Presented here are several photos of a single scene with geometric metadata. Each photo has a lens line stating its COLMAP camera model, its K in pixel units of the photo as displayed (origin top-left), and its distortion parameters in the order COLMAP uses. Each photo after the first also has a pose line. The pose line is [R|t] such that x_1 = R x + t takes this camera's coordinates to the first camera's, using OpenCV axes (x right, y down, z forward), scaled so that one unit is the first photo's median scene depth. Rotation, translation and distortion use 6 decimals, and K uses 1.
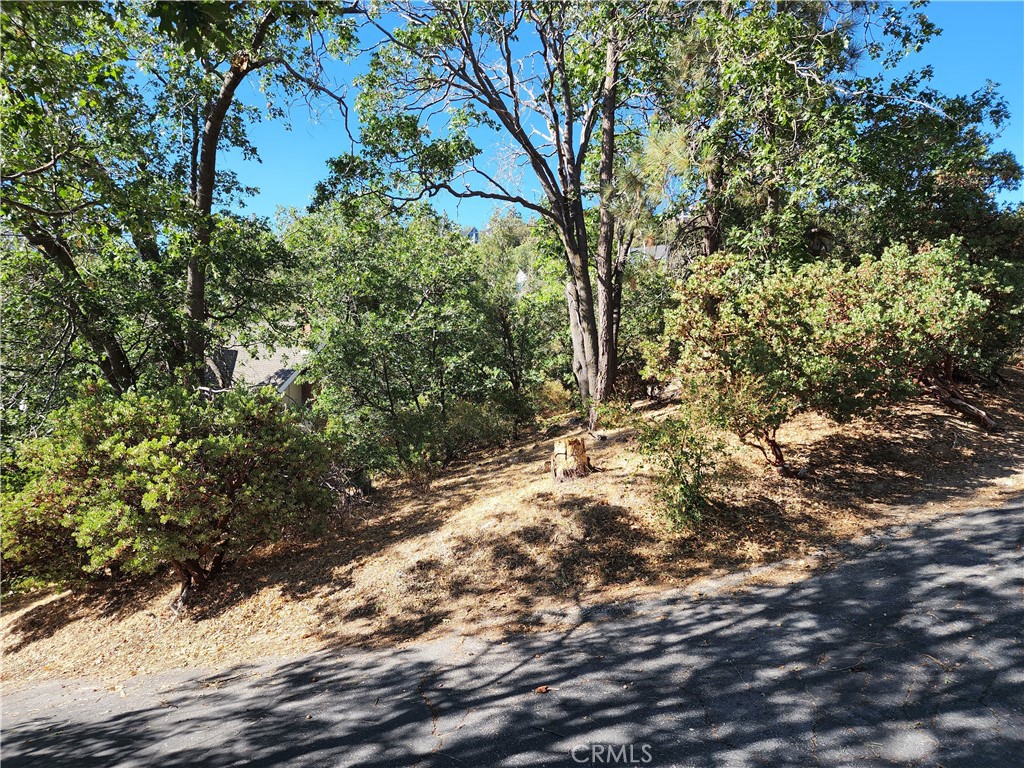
lens RADIAL K [[687.5, 0, 513.9], [0, 687.5, 378.0], [0, 0, 1]] dist [0.029465, -0.024625]
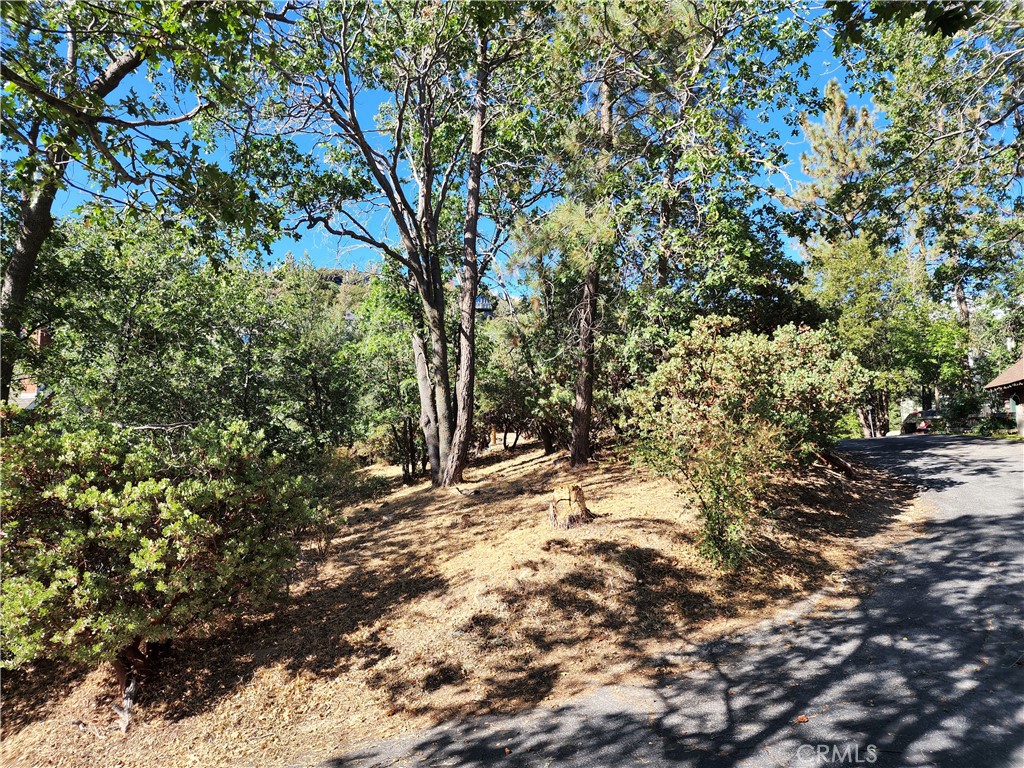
lens RADIAL K [[687.5, 0, 514.4], [0, 687.5, 389.3], [0, 0, 1]] dist [0.029465, -0.024625]
pose [[0.916902, 0.054831, 0.395328, -0.432026], [-0.024611, 0.996401, -0.081116, 0.036283], [-0.398352, 0.064646, 0.914952, 0.118080]]
